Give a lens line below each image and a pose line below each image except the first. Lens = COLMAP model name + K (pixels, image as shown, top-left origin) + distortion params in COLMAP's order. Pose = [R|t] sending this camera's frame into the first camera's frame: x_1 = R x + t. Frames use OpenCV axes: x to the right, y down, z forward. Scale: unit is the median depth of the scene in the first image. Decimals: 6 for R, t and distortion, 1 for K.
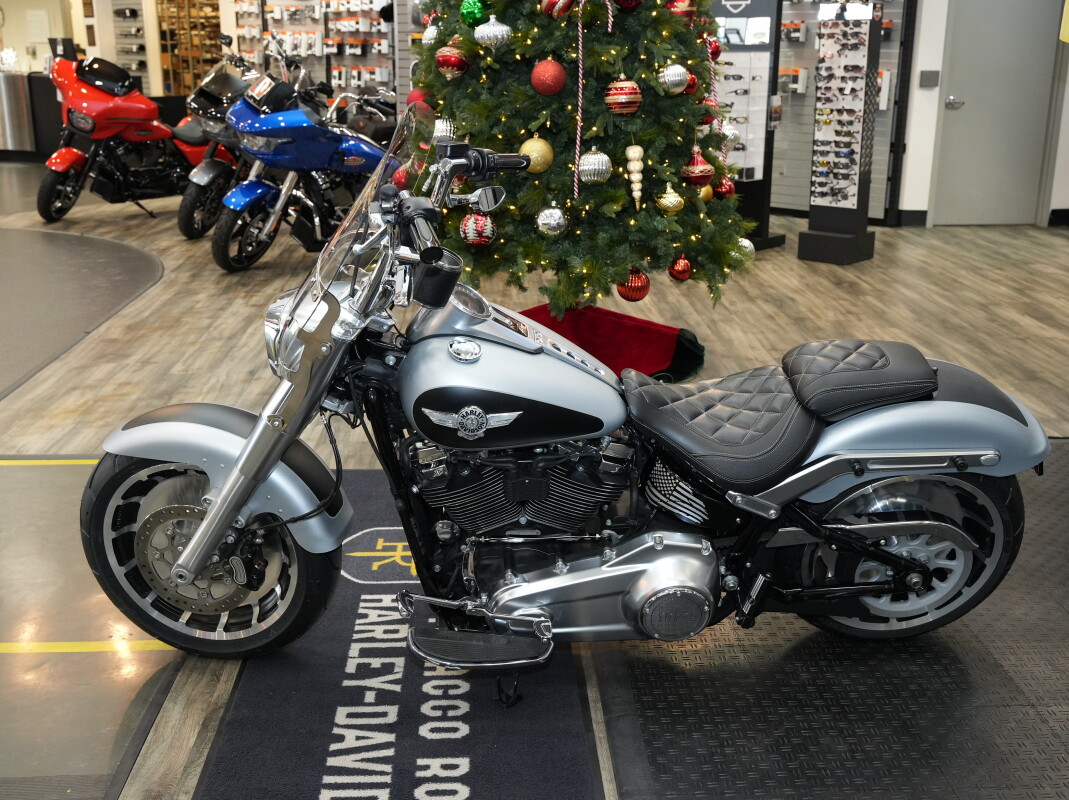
lens RADIAL K [[1199.1, 0, 537.4], [0, 1199.1, 397.9], [0, 0, 1]] dist [0.005921, 0.000000]
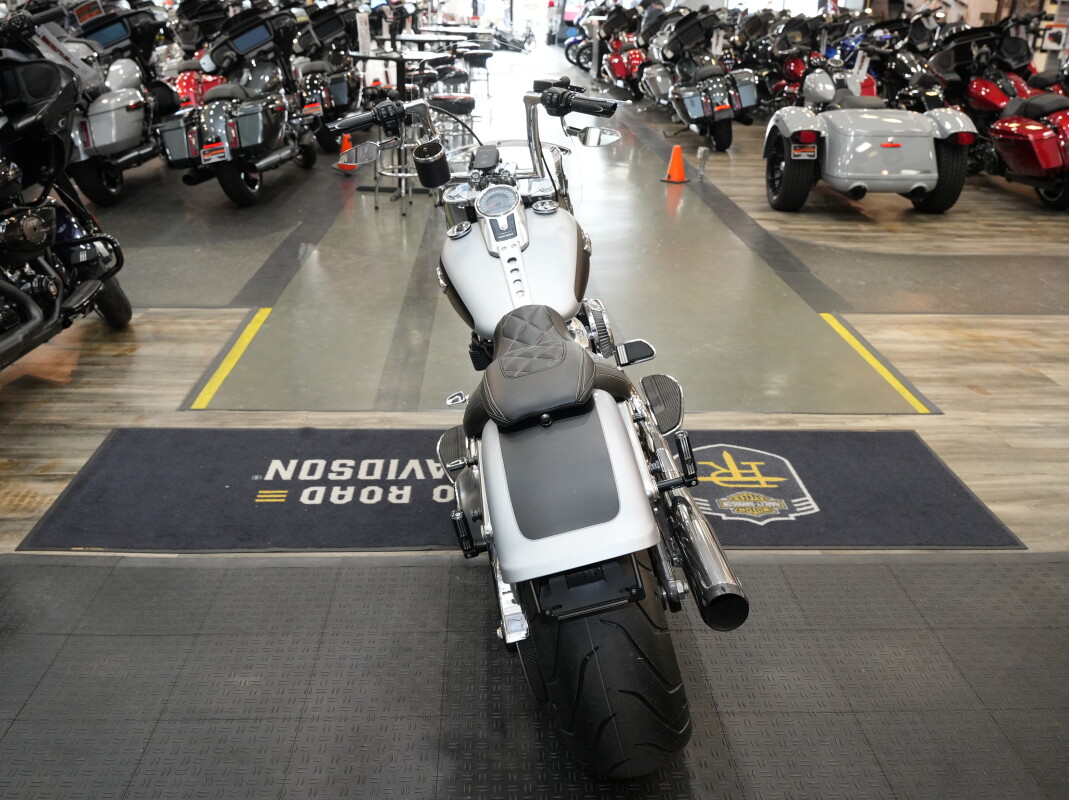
lens RADIAL K [[983.2, 0, 530.5], [0, 983.2, 393.4], [0, 0, 1]] dist [-0.003261, 0.000000]
pose [[-0.010379, 0.371600, -0.928335, 0.890189], [-0.301799, 0.883927, 0.357199, -0.256953], [0.953315, 0.283878, 0.102975, 0.872131]]
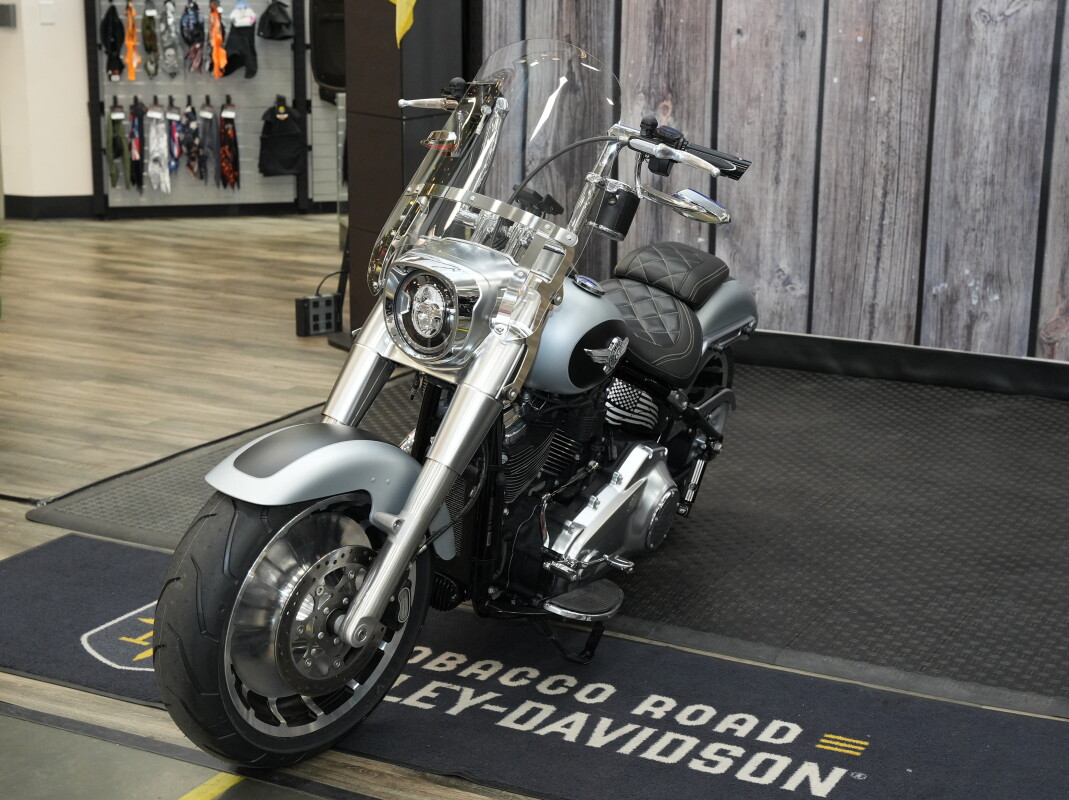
lens RADIAL K [[1819.0, 0, 533.2], [0, 1819.0, 403.0], [0, 0, 1]] dist [0.018125, 0.000000]
pose [[0.504709, -0.202294, 0.839253, -1.169335], [0.238184, 0.967054, 0.089860, -0.079979], [-0.829781, 0.154544, 0.536264, 0.214545]]
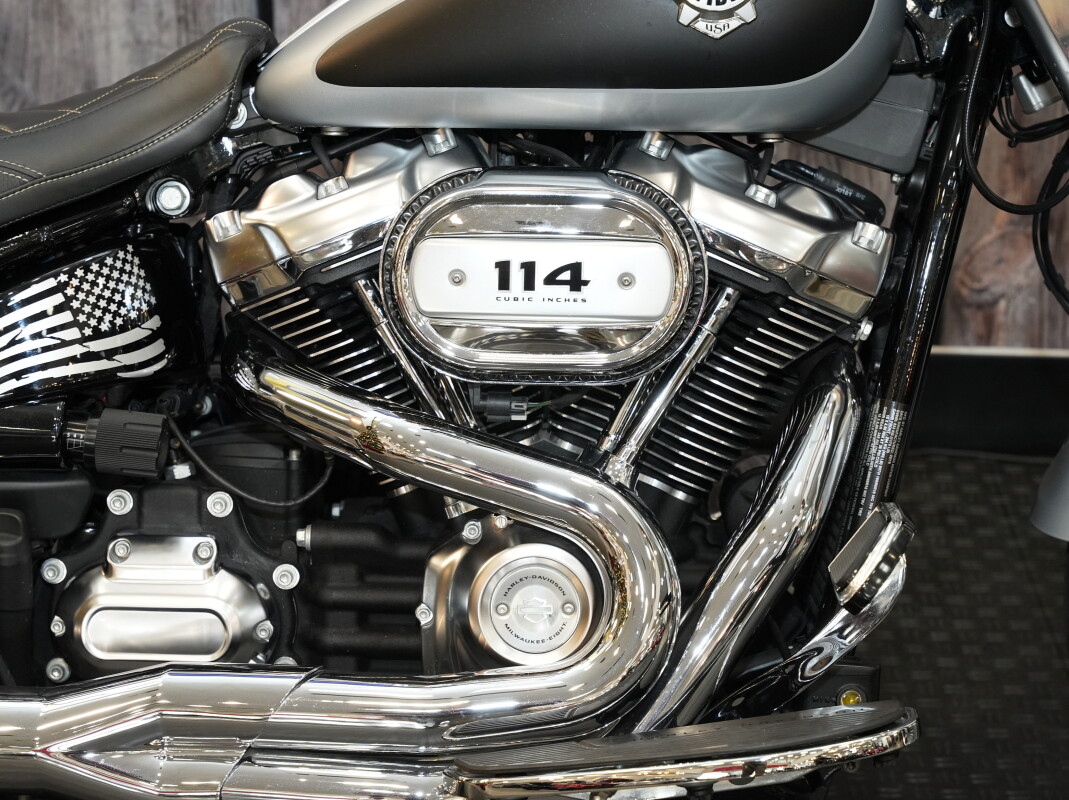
lens RADIAL K [[2332.4, 0, 531.7], [0, 2332.4, 403.9], [0, 0, 1]] dist [0.035993, 0.000000]
pose [[0.081422, -0.361111, 0.928961, 0.068474], [0.279764, 0.902865, 0.326445, -0.145352], [-0.956610, 0.233310, 0.174539, 0.896401]]
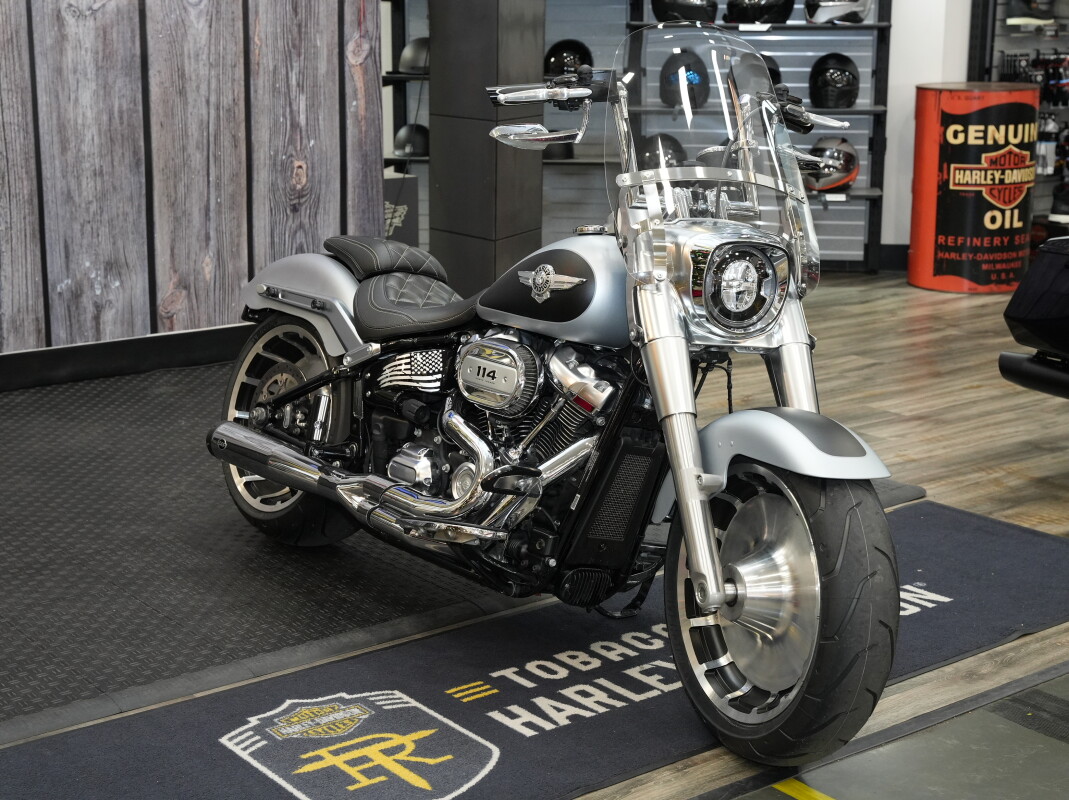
lens RADIAL K [[1739.6, 0, 527.2], [0, 1739.6, 396.3], [0, 0, 1]] dist [0.013706, 0.000000]
pose [[-0.567828, -0.194173, 0.799918, -1.062423], [0.229991, 0.895652, 0.380673, -0.463773], [-0.790364, 0.400131, -0.463918, 1.602313]]
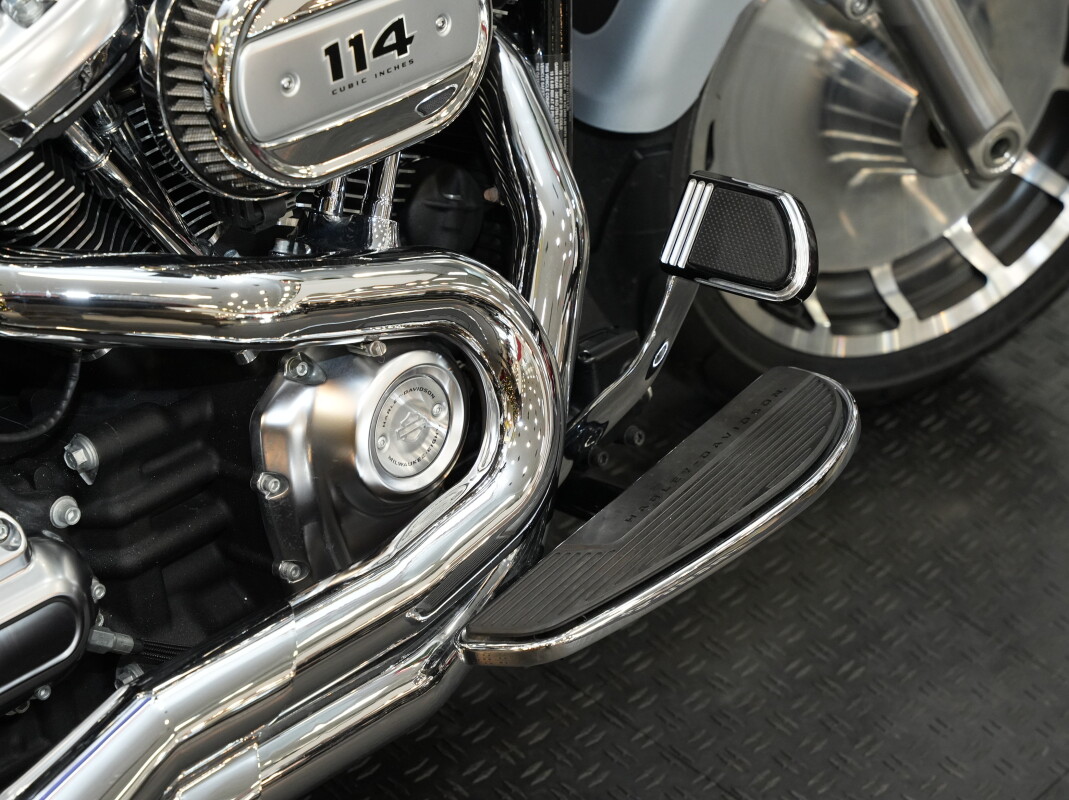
lens RADIAL K [[2332.4, 0, 535.4], [0, 2332.4, 400.9], [0, 0, 1]] dist [0.035993, 0.000000]
pose [[-0.696114, -0.470967, 0.541862, 0.312179], [0.115469, 0.671483, 0.731969, -0.273461], [-0.708584, 0.572102, -0.413046, 1.197423]]
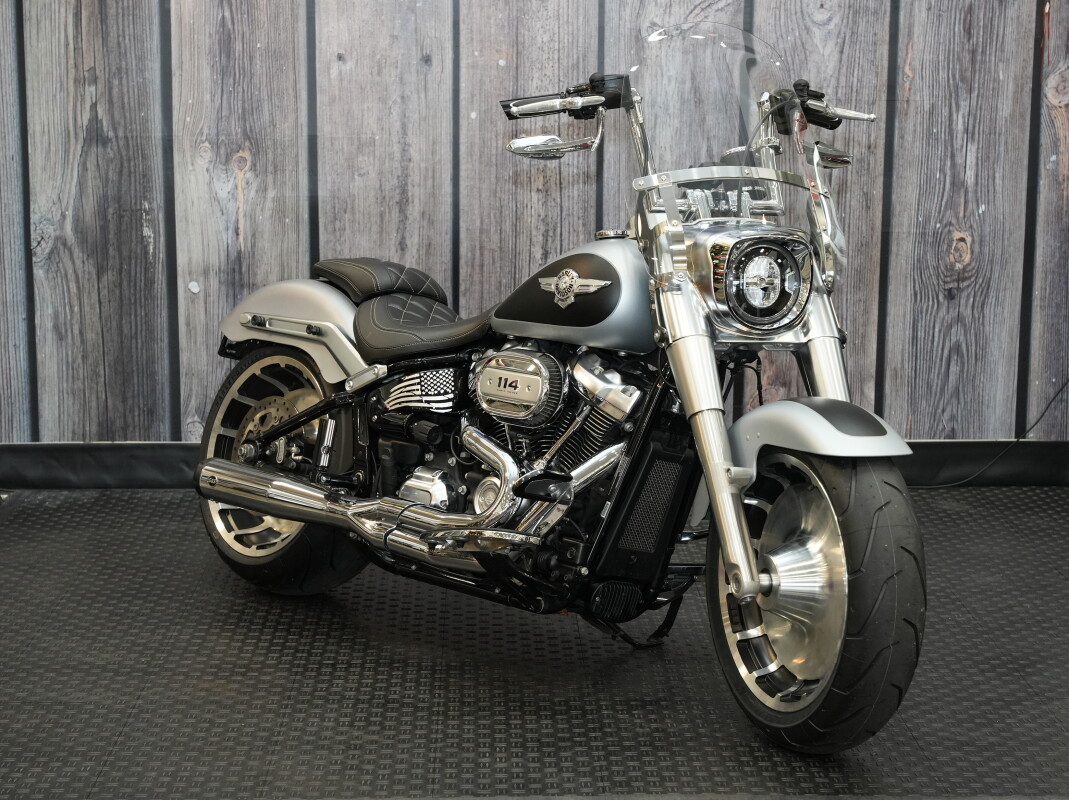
lens RADIAL K [[2332.4, 0, 527.7], [0, 2332.4, 398.6], [0, 0, 1]] dist [0.035993, 0.000000]
pose [[0.031968, -0.165617, 0.985672, -1.303412], [0.283992, 0.947034, 0.149915, -0.242069], [-0.958294, 0.275130, 0.077308, 0.912077]]
